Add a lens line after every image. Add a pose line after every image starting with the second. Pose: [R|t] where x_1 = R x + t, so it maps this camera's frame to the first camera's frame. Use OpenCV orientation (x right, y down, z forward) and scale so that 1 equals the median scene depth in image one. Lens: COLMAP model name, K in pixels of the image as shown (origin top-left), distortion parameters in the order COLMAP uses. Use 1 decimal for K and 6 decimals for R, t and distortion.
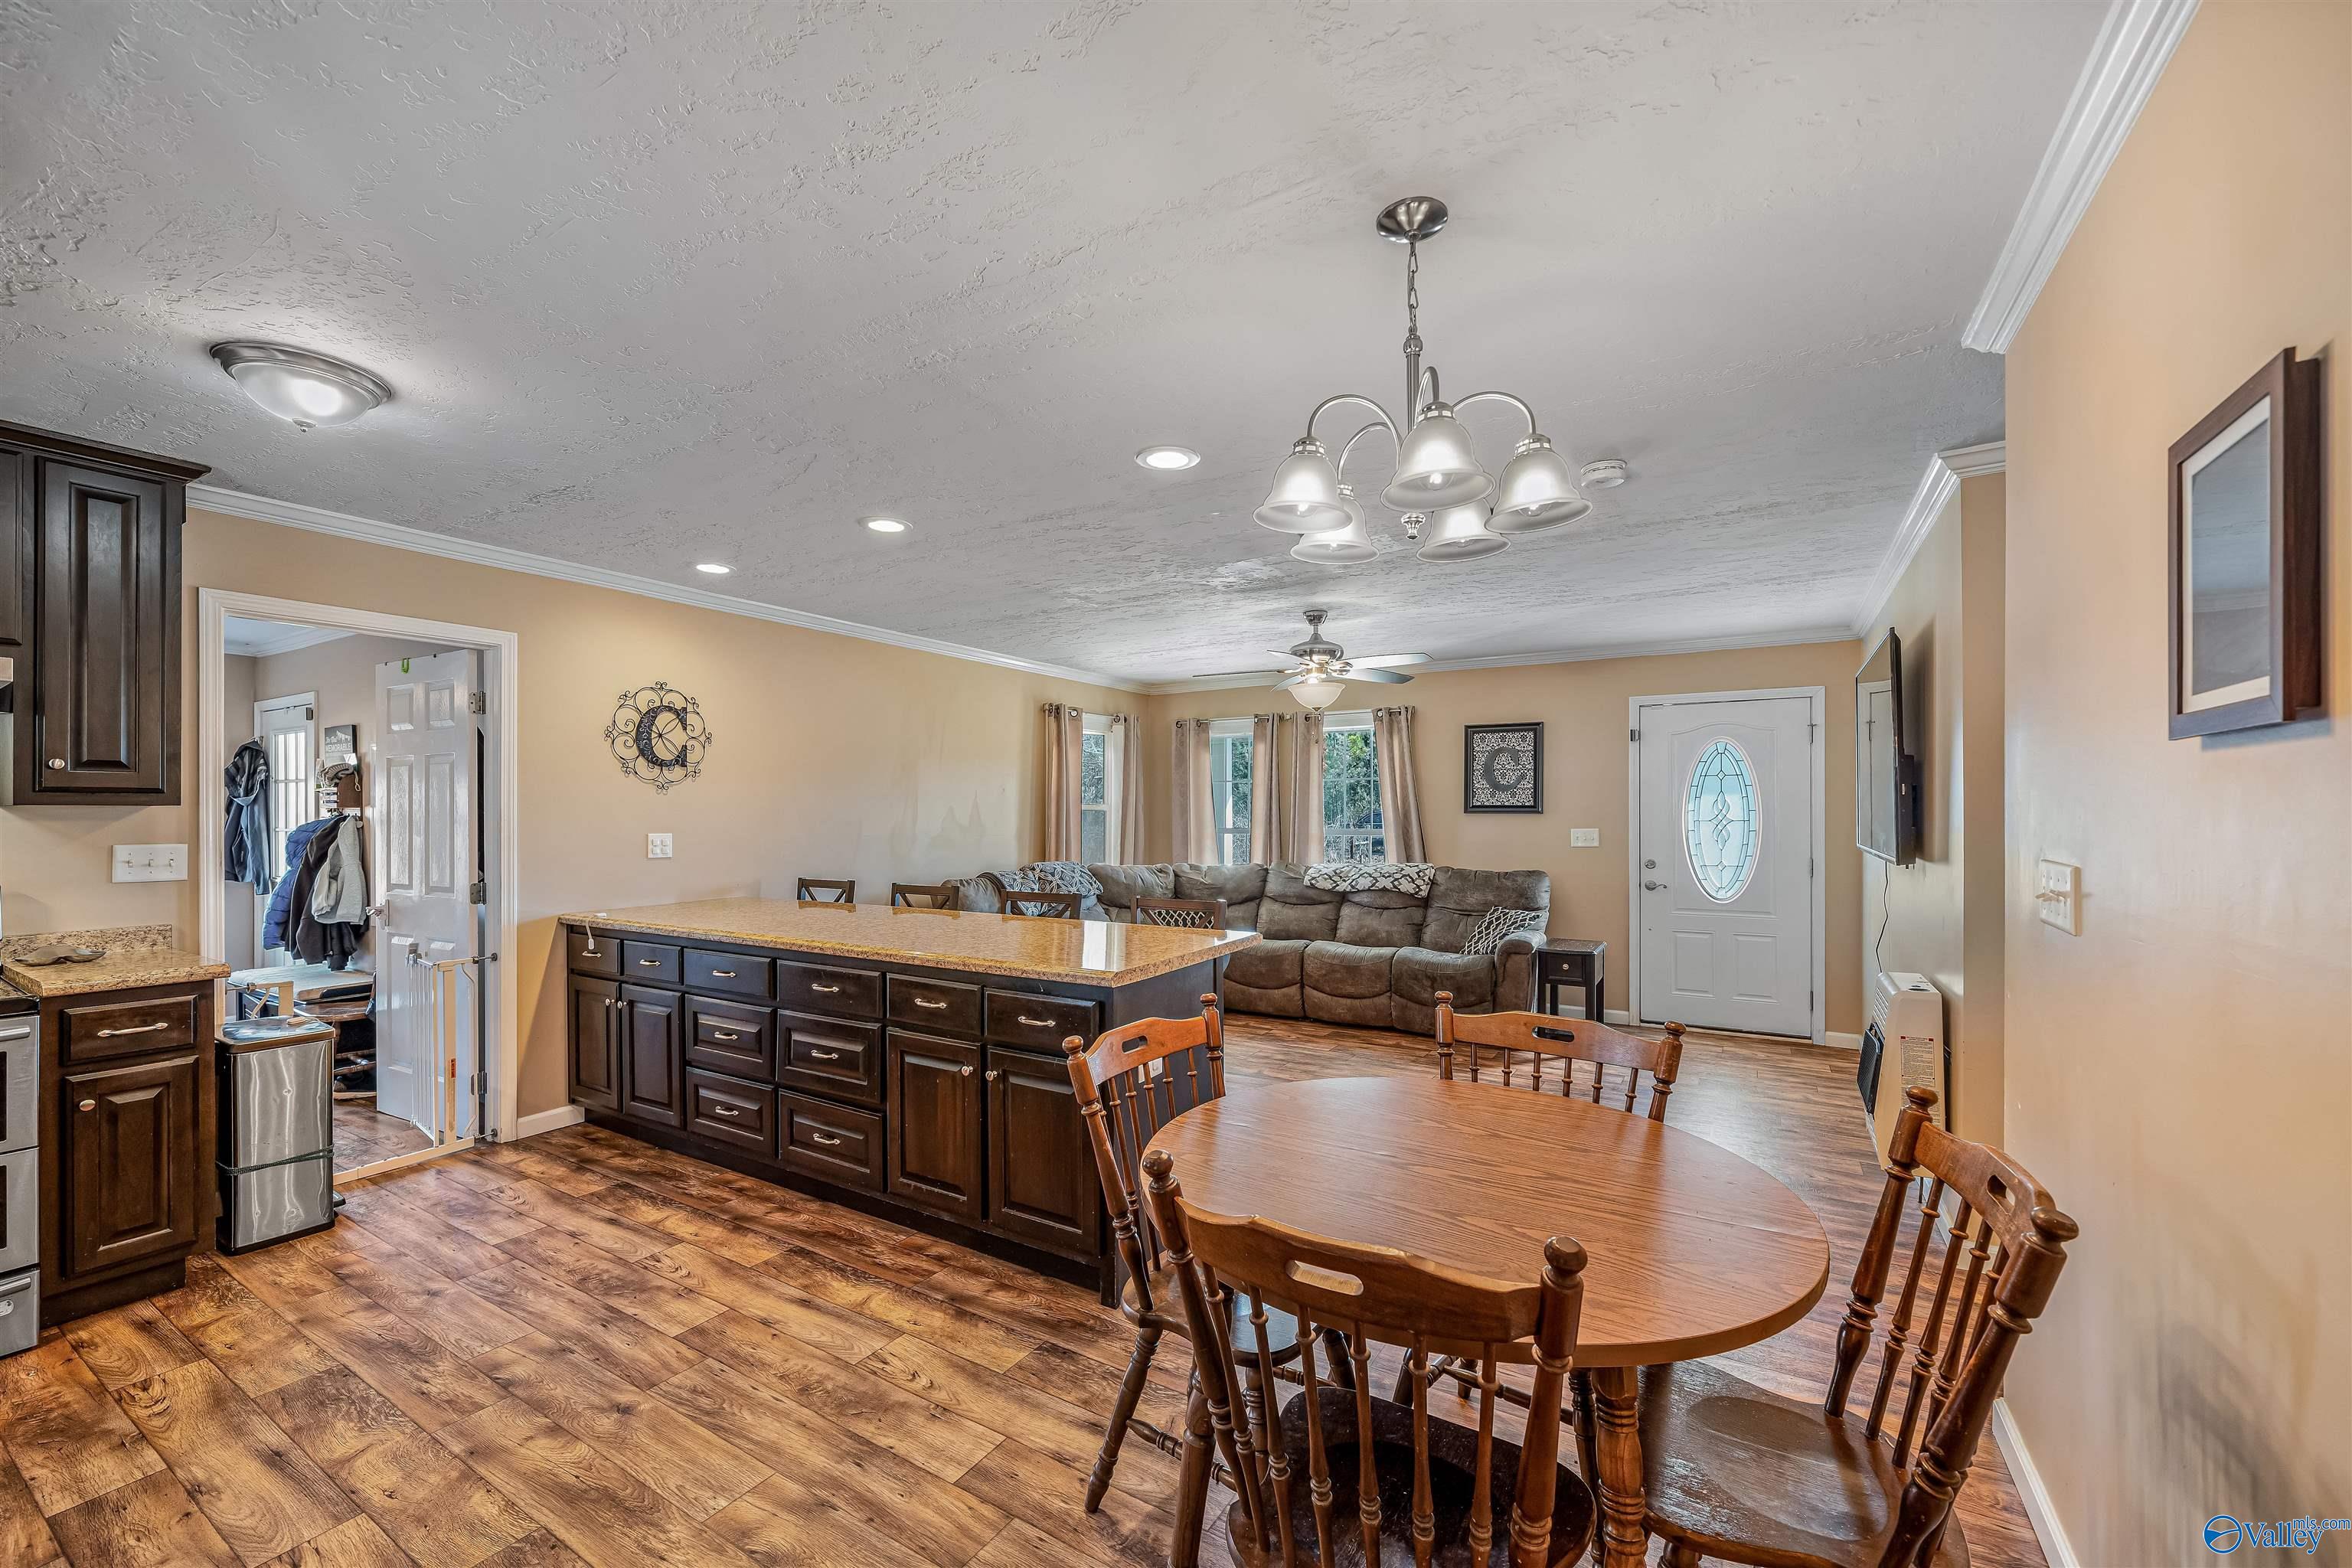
lens RADIAL K [[946.8, 0, 1174.1], [0, 946.8, 793.4], [0, 0, 1]] dist [0.003070, -0.000112]
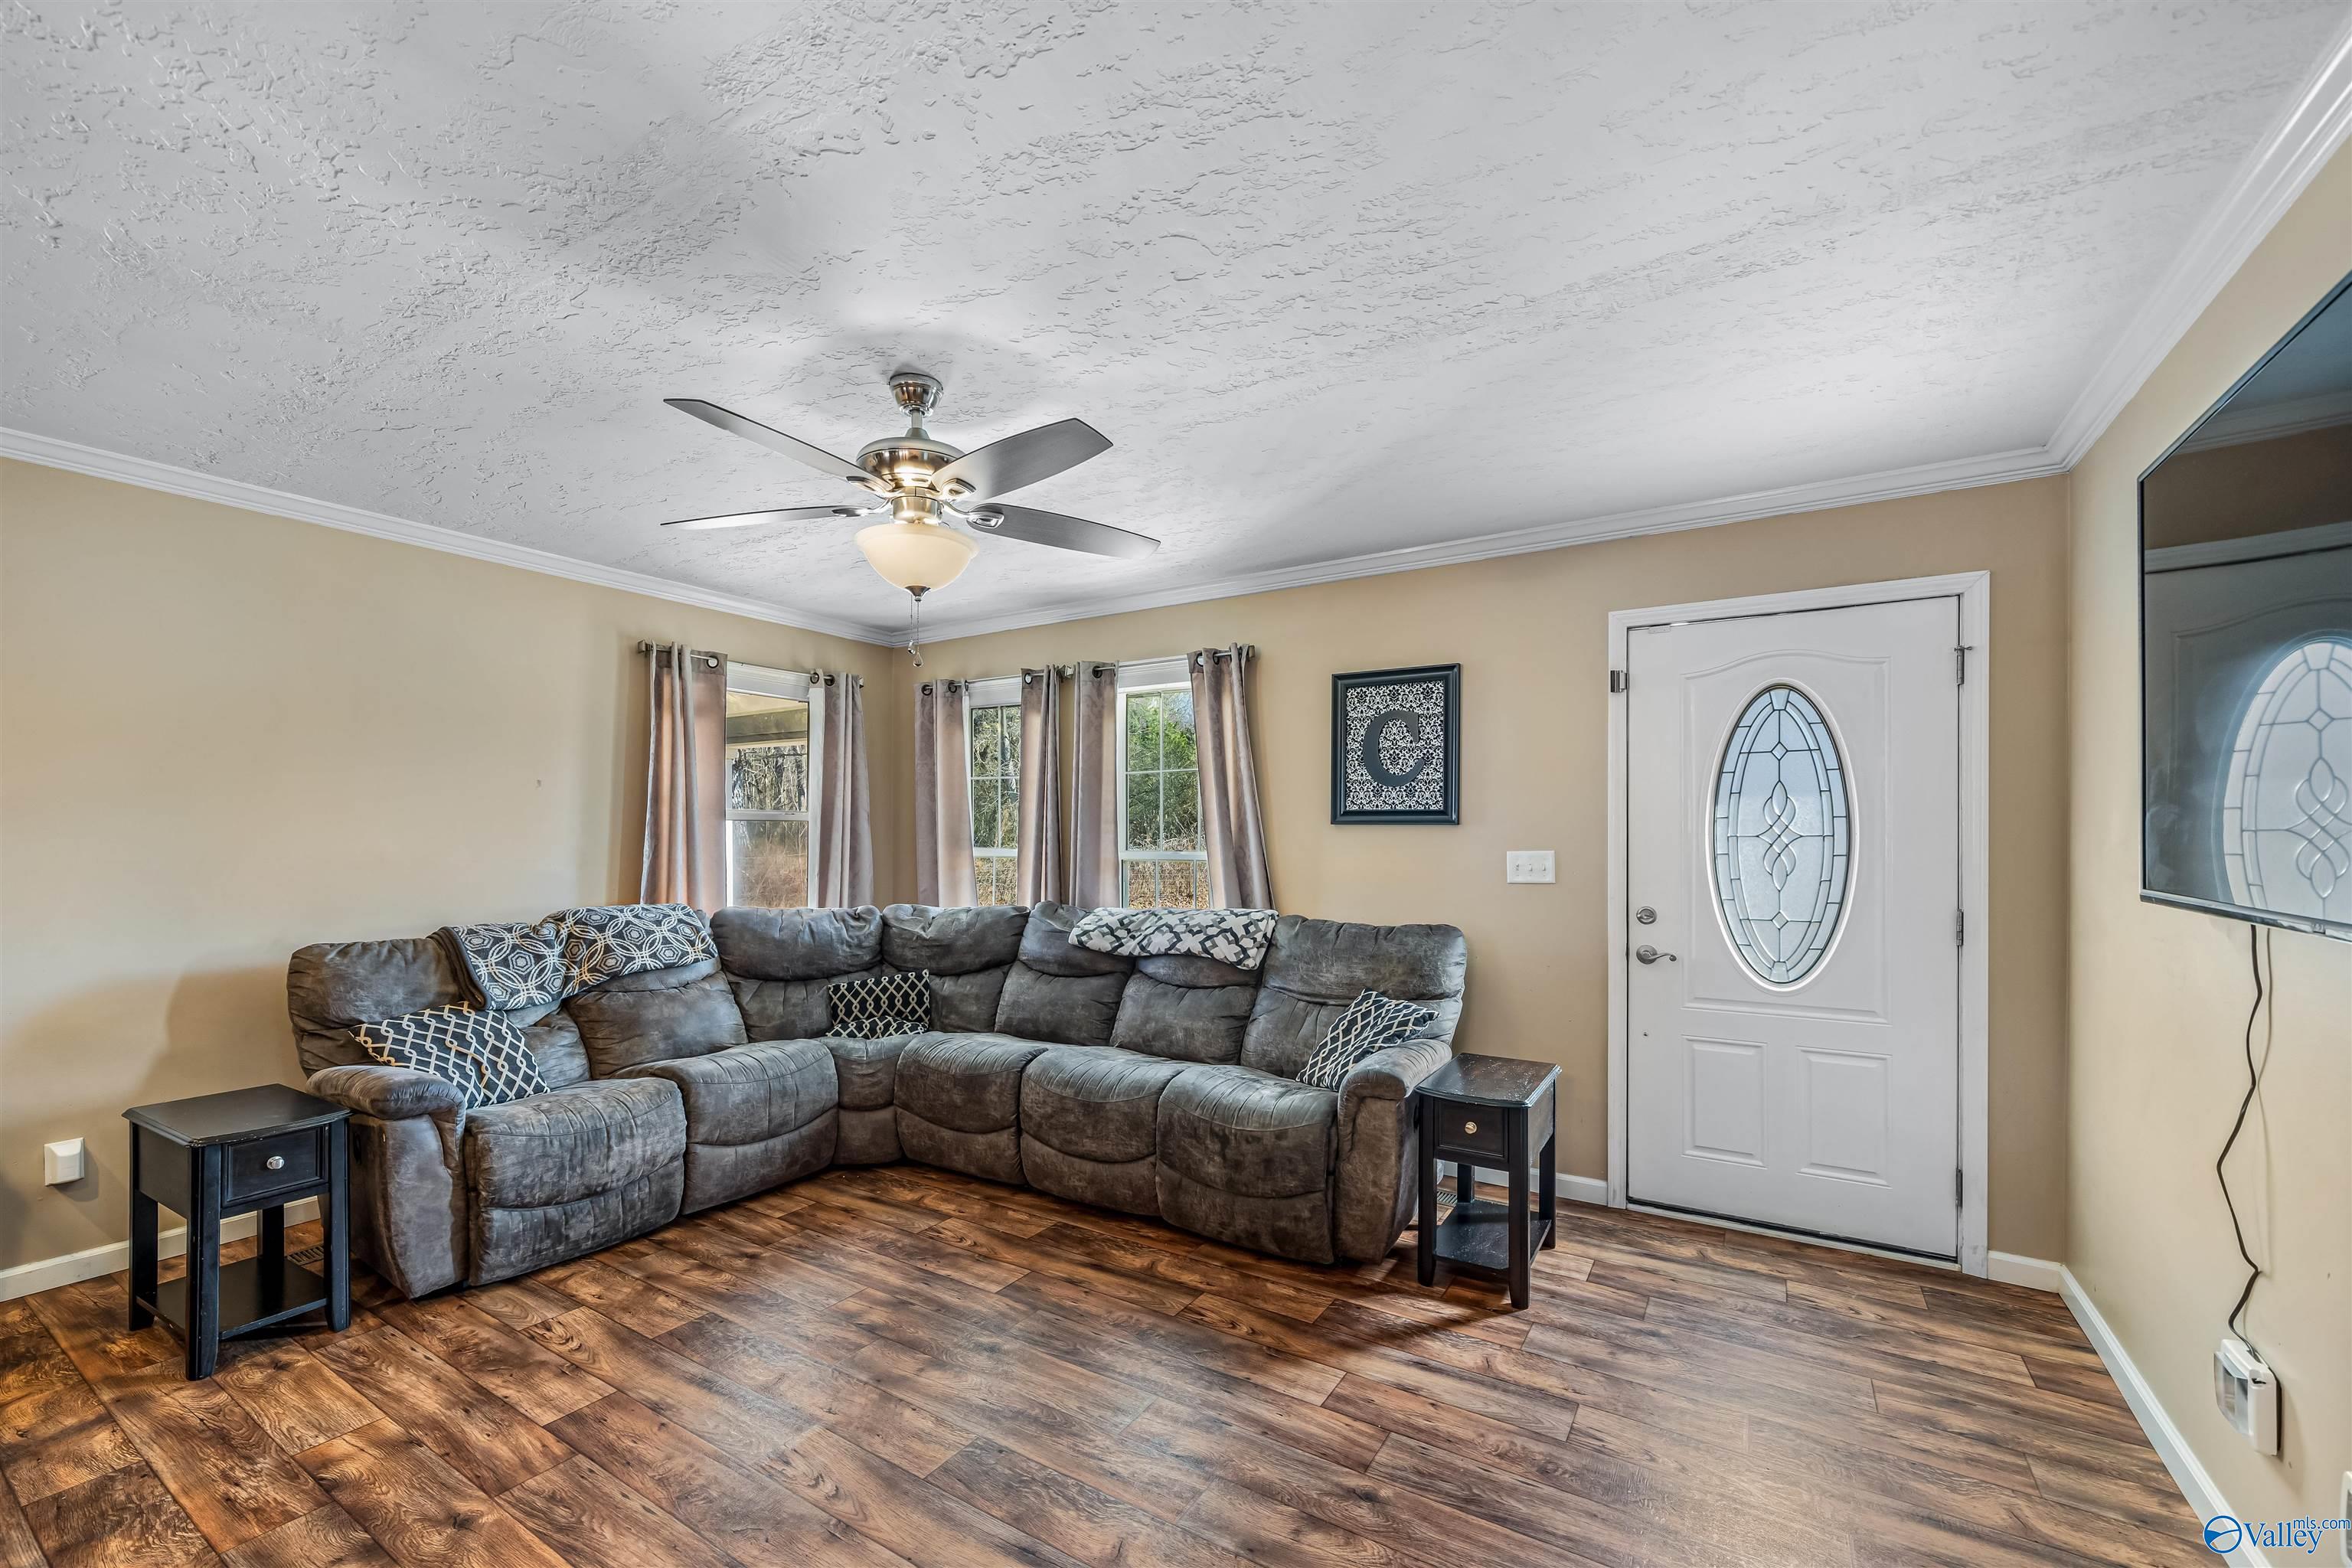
lens RADIAL K [[1014.0, 0, 1116.2], [0, 1014.0, 773.8], [0, 0, 1]] dist [-0.004377, -0.000598]
pose [[0.998551, -0.003665, -0.053697, 0.203596], [0.002146, 0.999597, -0.028312, 0.007437], [0.053779, 0.028156, 0.998156, 0.357234]]
